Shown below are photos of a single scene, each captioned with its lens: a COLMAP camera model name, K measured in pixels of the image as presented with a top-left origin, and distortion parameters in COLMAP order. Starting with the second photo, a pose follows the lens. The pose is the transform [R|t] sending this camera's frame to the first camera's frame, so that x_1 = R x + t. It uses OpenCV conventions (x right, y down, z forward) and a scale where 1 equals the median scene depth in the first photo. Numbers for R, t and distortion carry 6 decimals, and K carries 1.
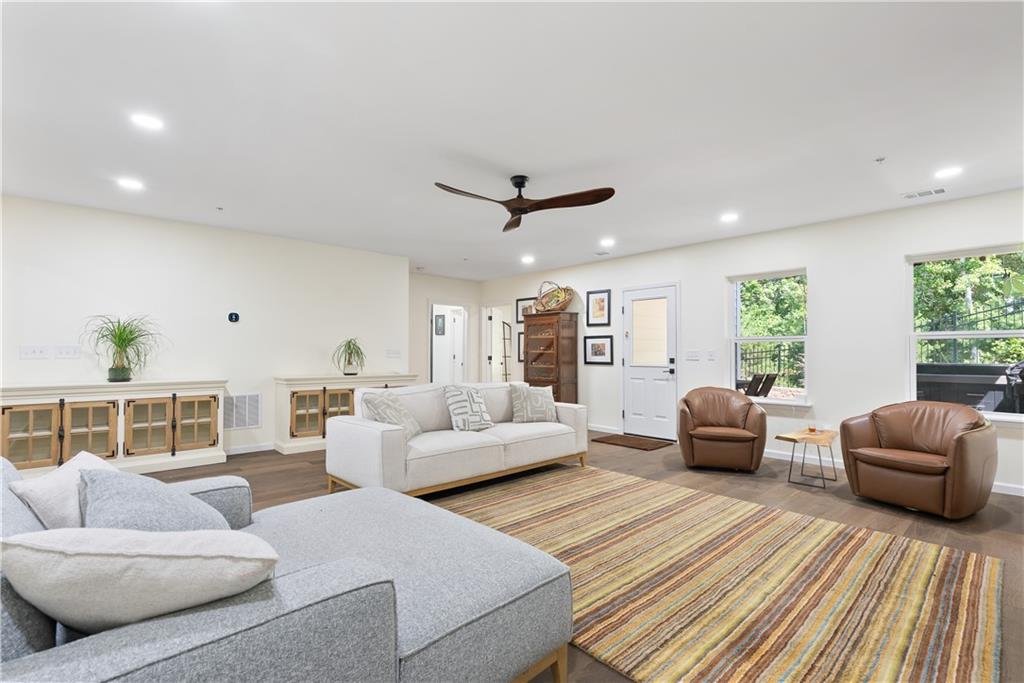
lens RADIAL K [[470.9, 0, 512.0], [0, 470.9, 341.5], [0, 0, 1]] dist [0.000268, 0.000081]
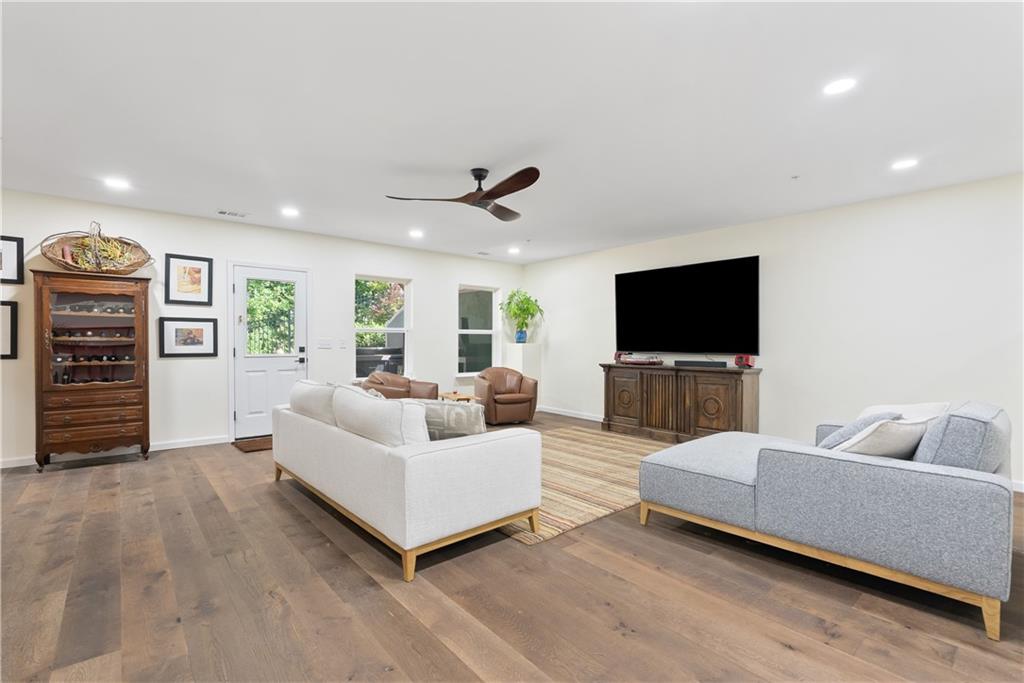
lens RADIAL K [[464.4, 0, 512.0], [0, 464.4, 341.5], [0, 0, 1]] dist [-0.002778, -0.000329]
pose [[0.047517, -0.002188, 0.998868, -0.523220], [-0.027235, 0.999623, 0.003485, 0.008706], [-0.998499, -0.027370, 0.047440, 0.469011]]
